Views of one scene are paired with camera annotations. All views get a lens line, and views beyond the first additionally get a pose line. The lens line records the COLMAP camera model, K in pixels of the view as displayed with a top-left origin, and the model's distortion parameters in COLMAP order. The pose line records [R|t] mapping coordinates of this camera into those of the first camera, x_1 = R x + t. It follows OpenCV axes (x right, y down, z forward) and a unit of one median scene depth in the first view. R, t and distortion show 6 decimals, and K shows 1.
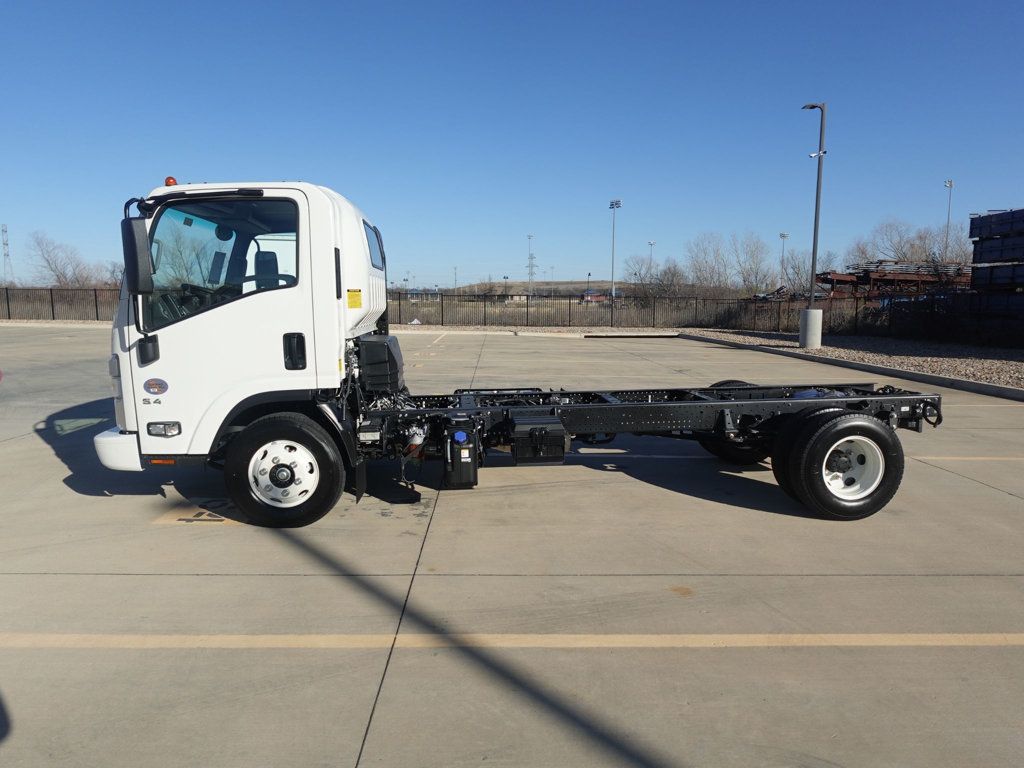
lens RADIAL K [[670.8, 0, 512.0], [0, 670.8, 384.0], [0, 0, 1]] dist [-0.002745, 0.003780]
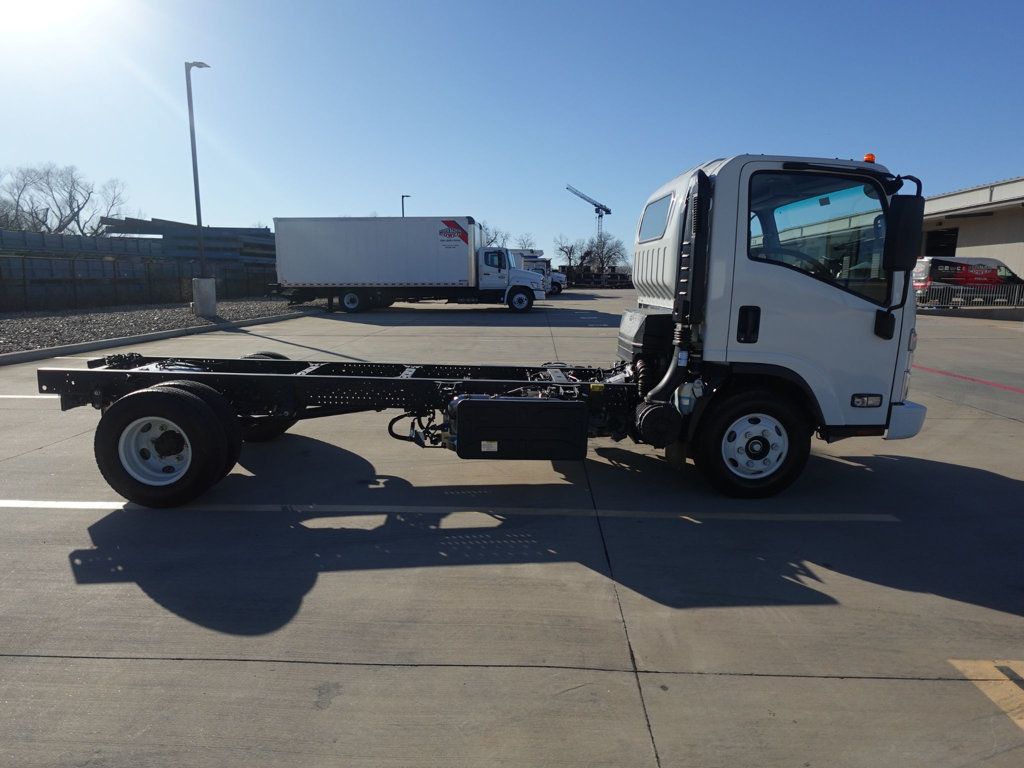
lens RADIAL K [[652.5, 0, 512.0], [0, 652.5, 384.0], [0, 0, 1]] dist [-0.000721, 0.002380]
pose [[-0.997994, -0.026775, 0.057374, -0.063216], [-0.009648, 0.959911, 0.280139, -0.269873], [-0.062574, 0.279023, -0.958244, 2.267879]]
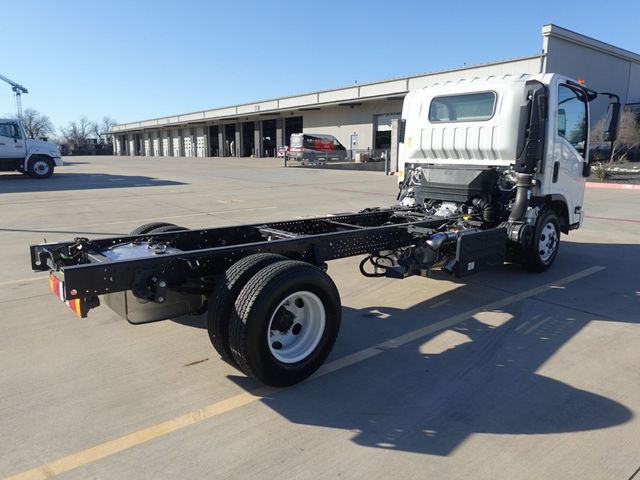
lens RADIAL K [[466.0, 0, 320.0], [0, 466.0, 240.0], [0, 0, 1]] dist [0.003765, 0.003506]
pose [[-0.801084, 0.104882, -0.589291, 0.807301], [-0.082112, 0.955963, 0.281765, -0.214683], [0.592893, 0.274106, -0.757195, 1.923188]]
